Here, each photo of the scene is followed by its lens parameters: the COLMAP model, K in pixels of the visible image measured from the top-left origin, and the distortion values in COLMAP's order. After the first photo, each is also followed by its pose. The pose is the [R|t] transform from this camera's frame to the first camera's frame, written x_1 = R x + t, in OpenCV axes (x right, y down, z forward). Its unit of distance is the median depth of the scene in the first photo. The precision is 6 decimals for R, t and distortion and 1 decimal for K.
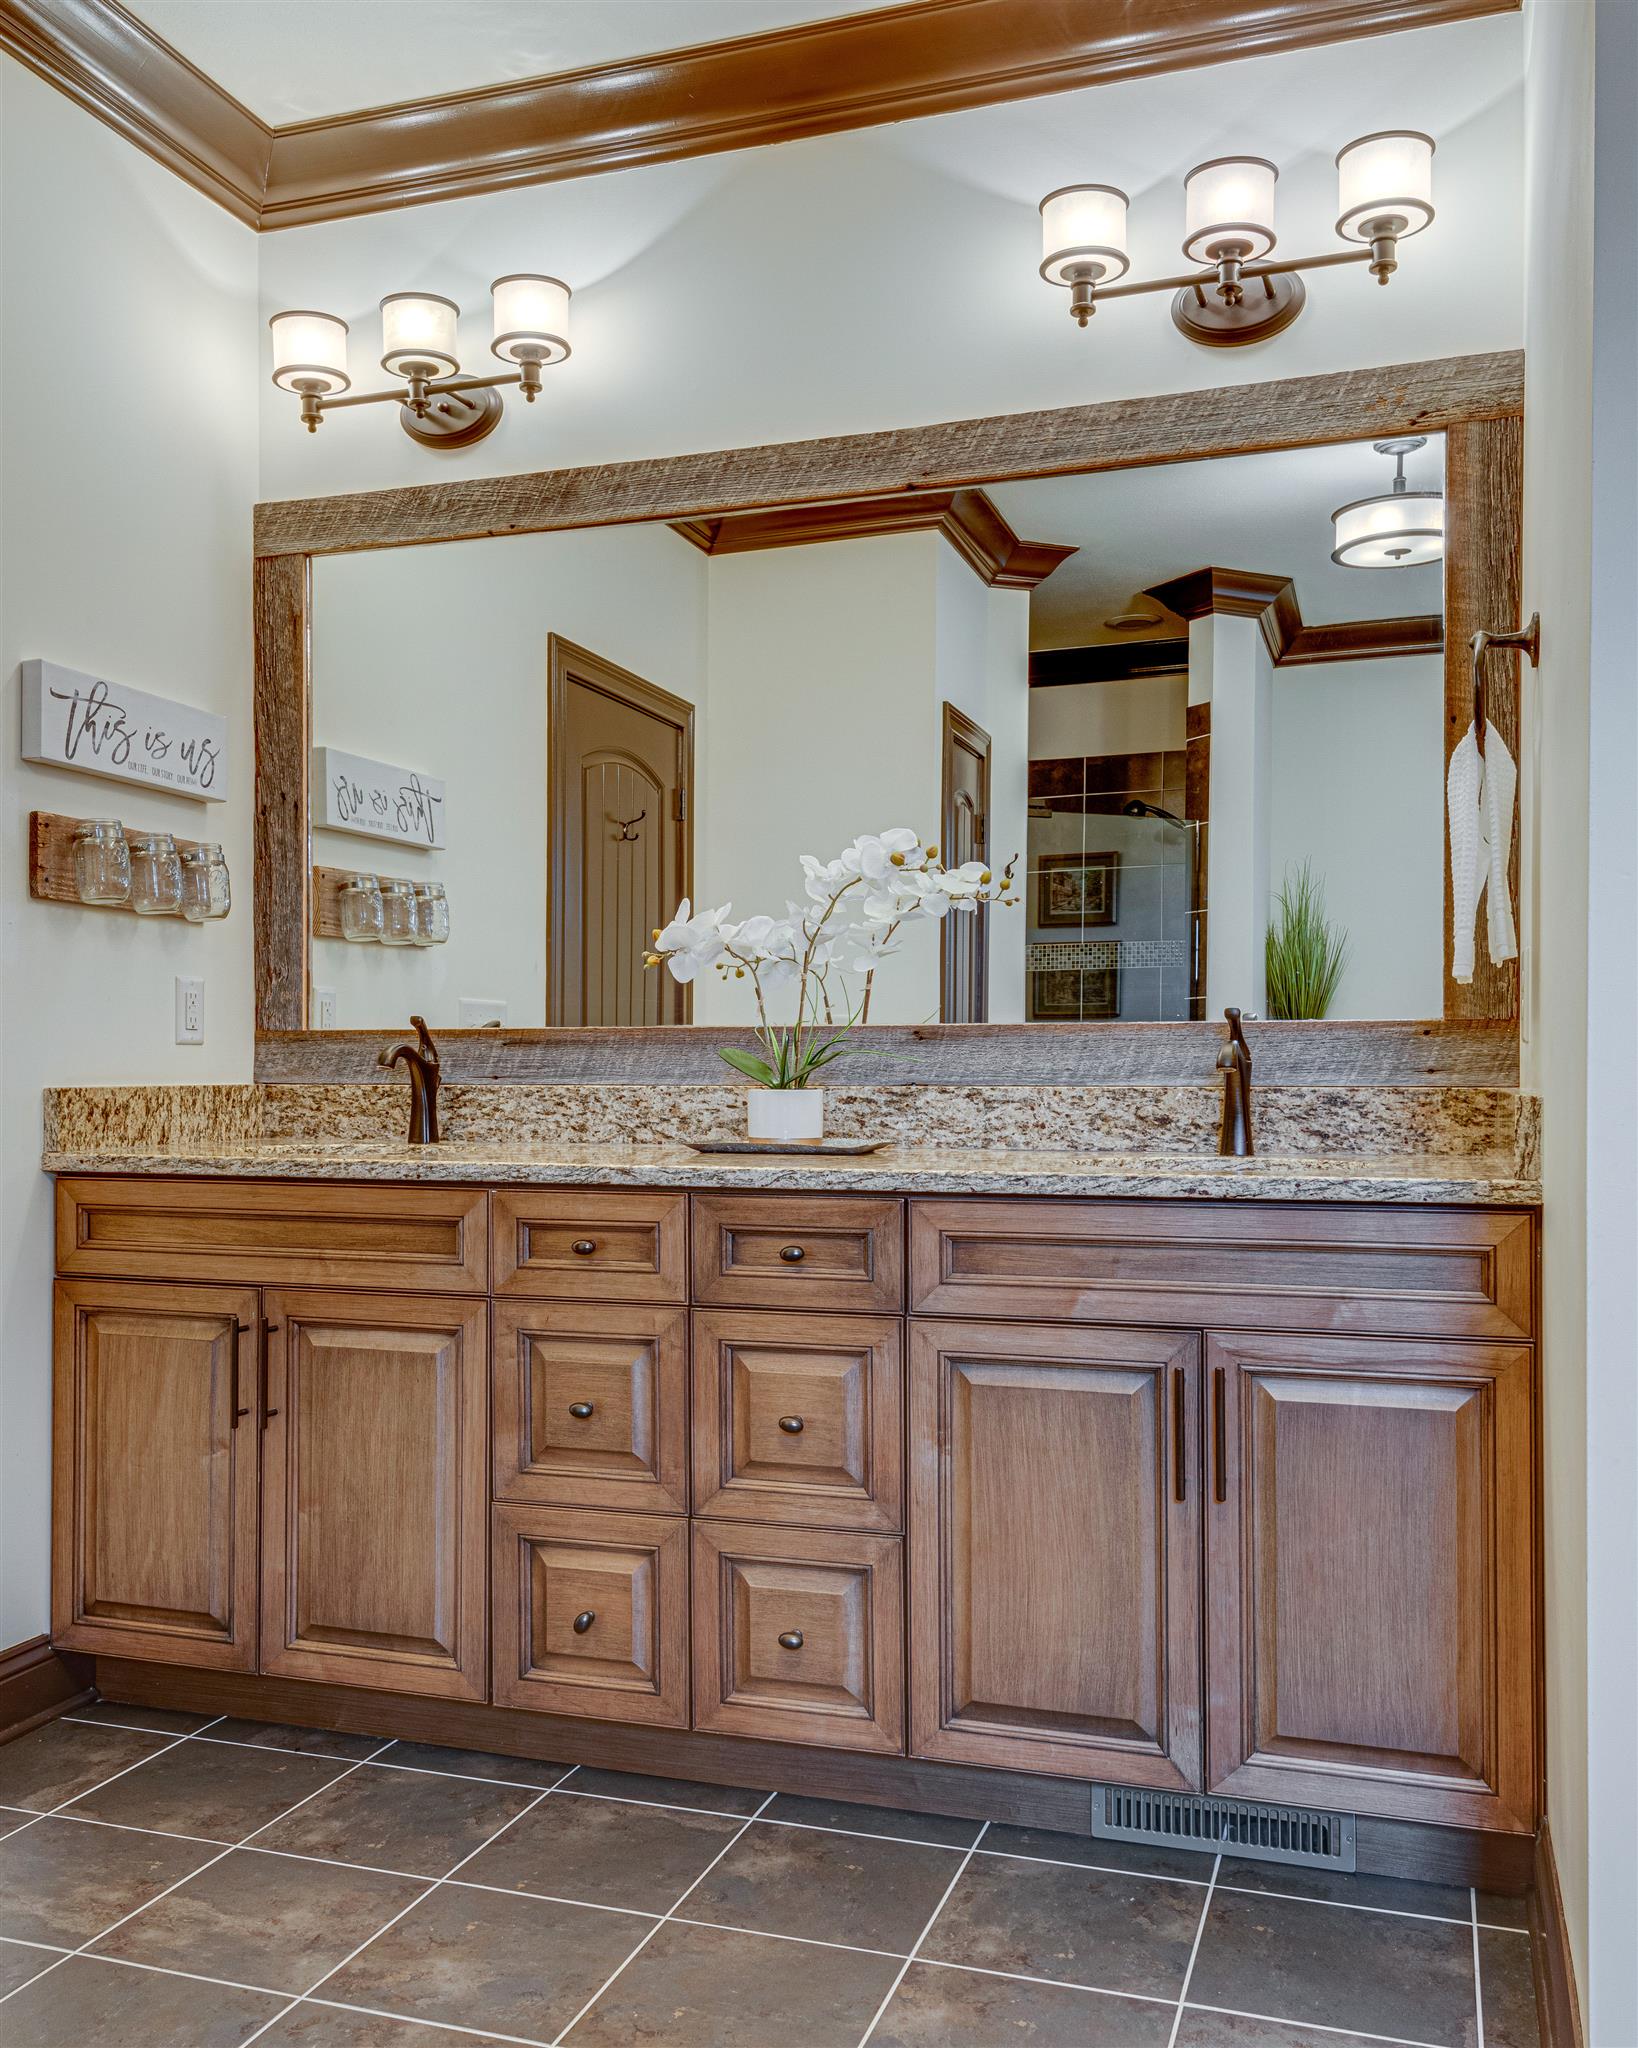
lens RADIAL K [[1788.2, 0, 818.1], [0, 1788.2, 1033.2], [0, 0, 1]] dist [-0.053762, -0.002078]
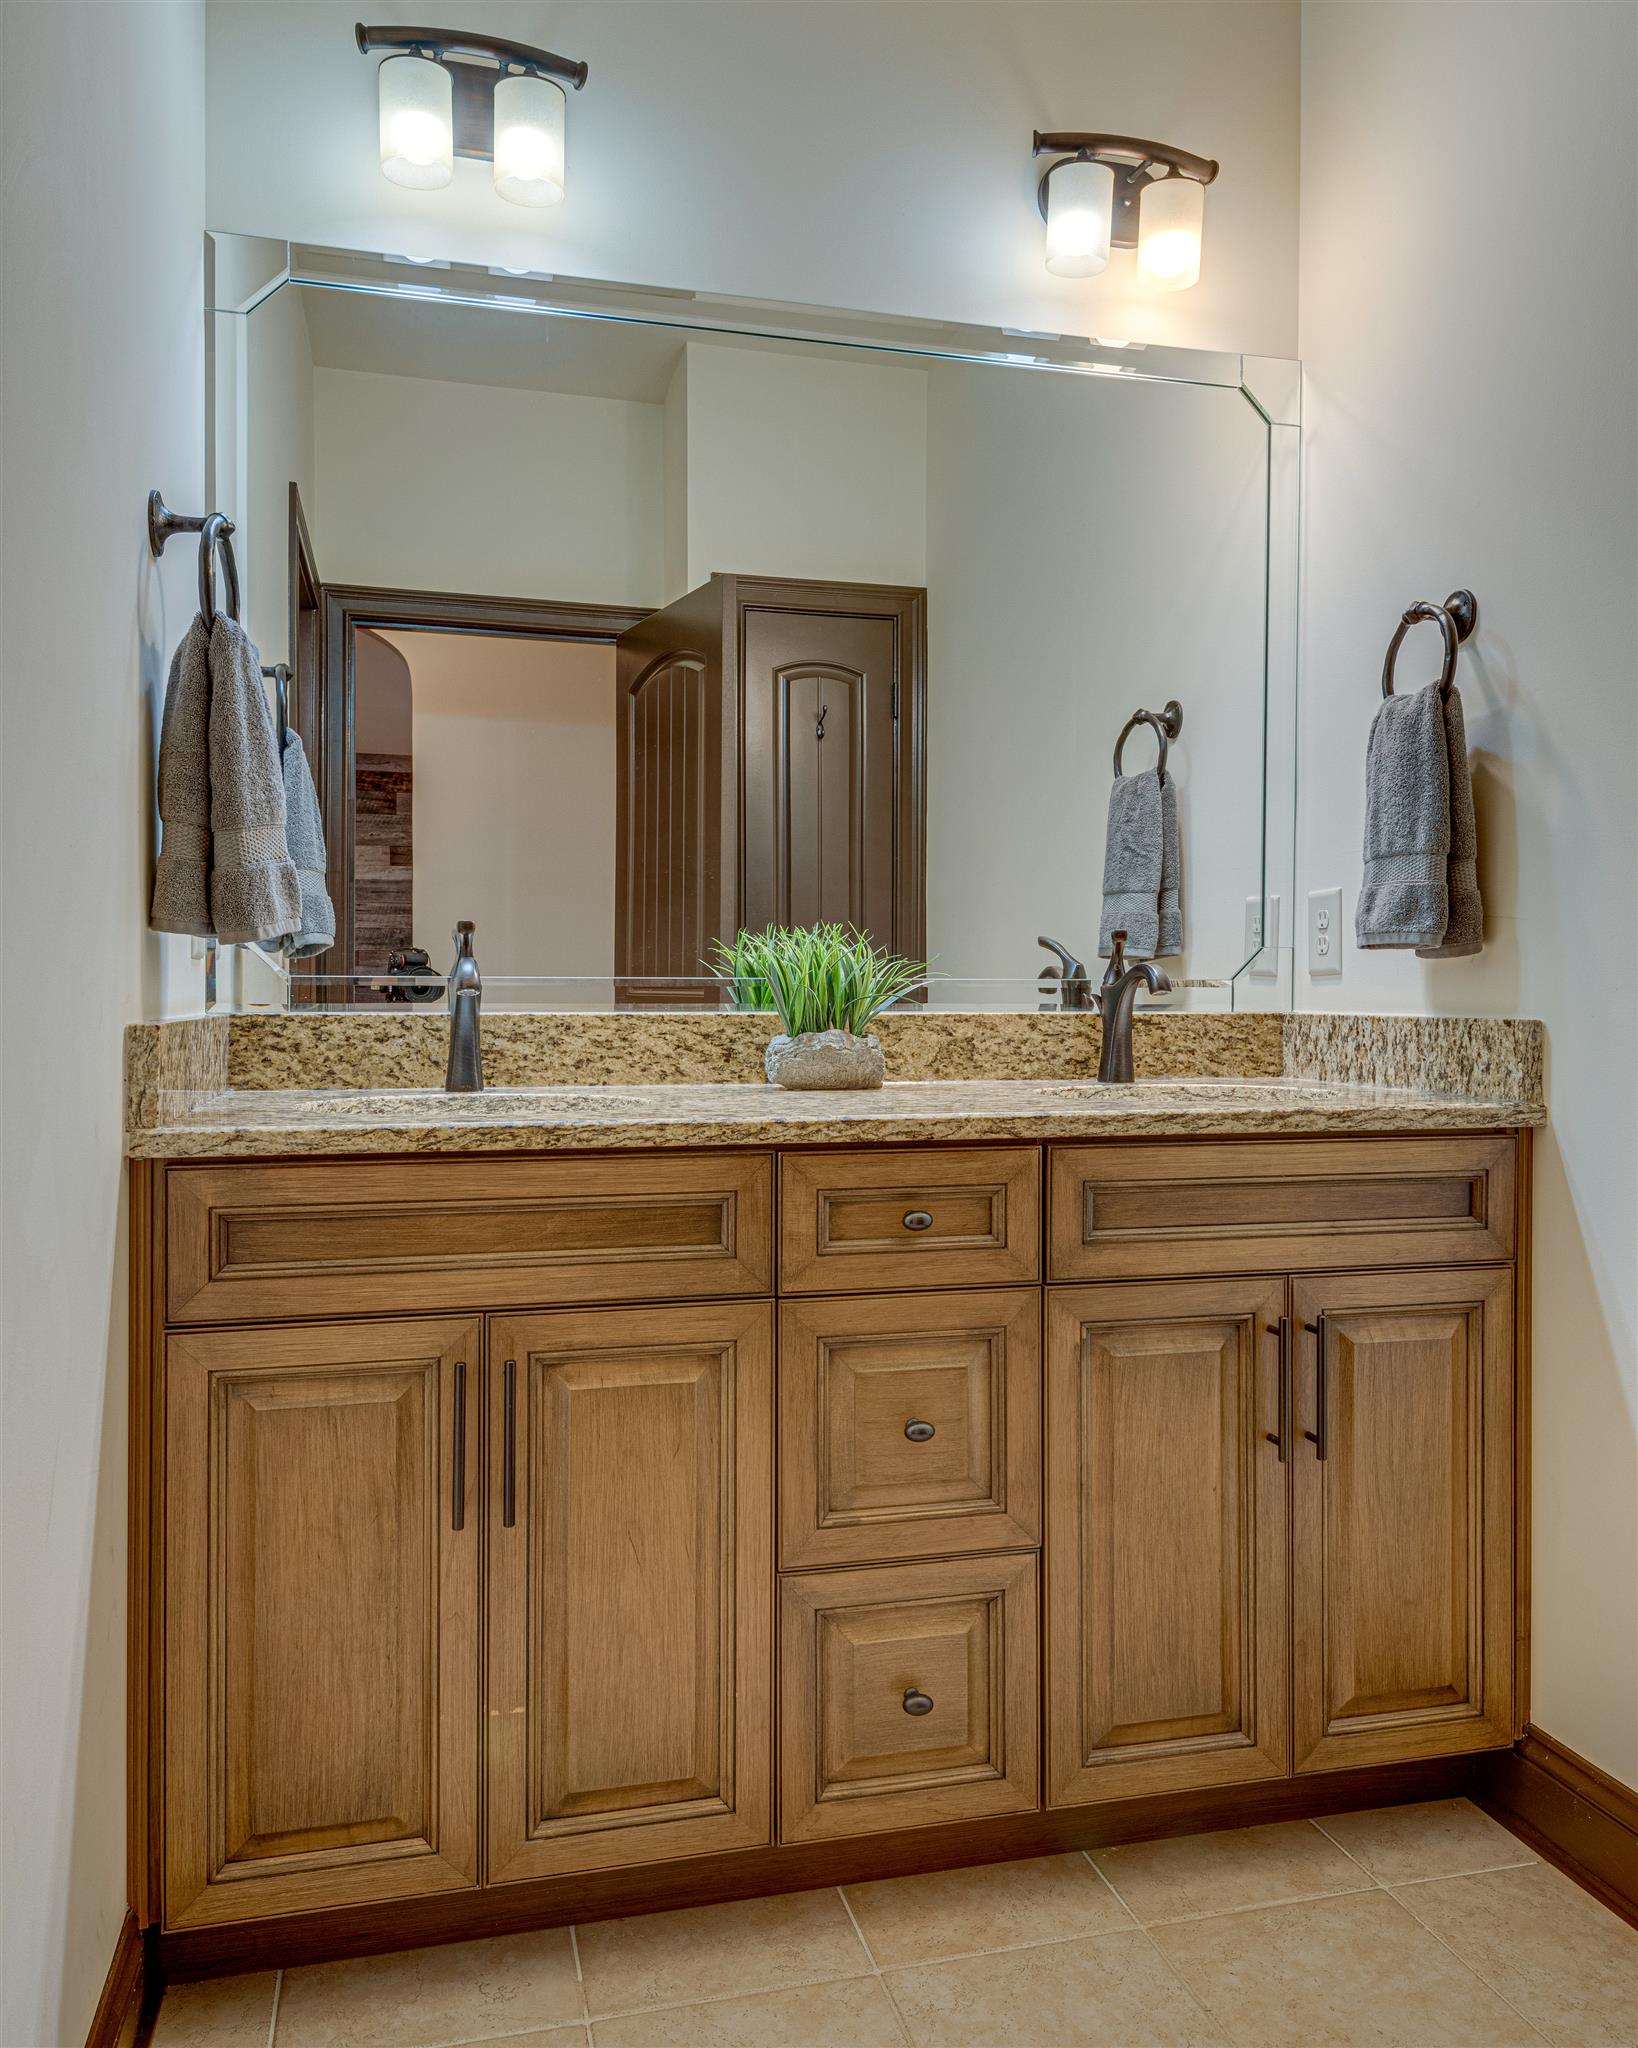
lens RADIAL K [[2260.6, 0, 819.1], [0, 2260.6, 1016.9], [0, 0, 1]] dist [0.017205, 0.000000]
pose [[0.773477, -0.003531, 0.633814, -0.719207], [-0.016079, 0.999553, 0.025190, 0.006757], [-0.633620, -0.029675, 0.773075, 0.247951]]
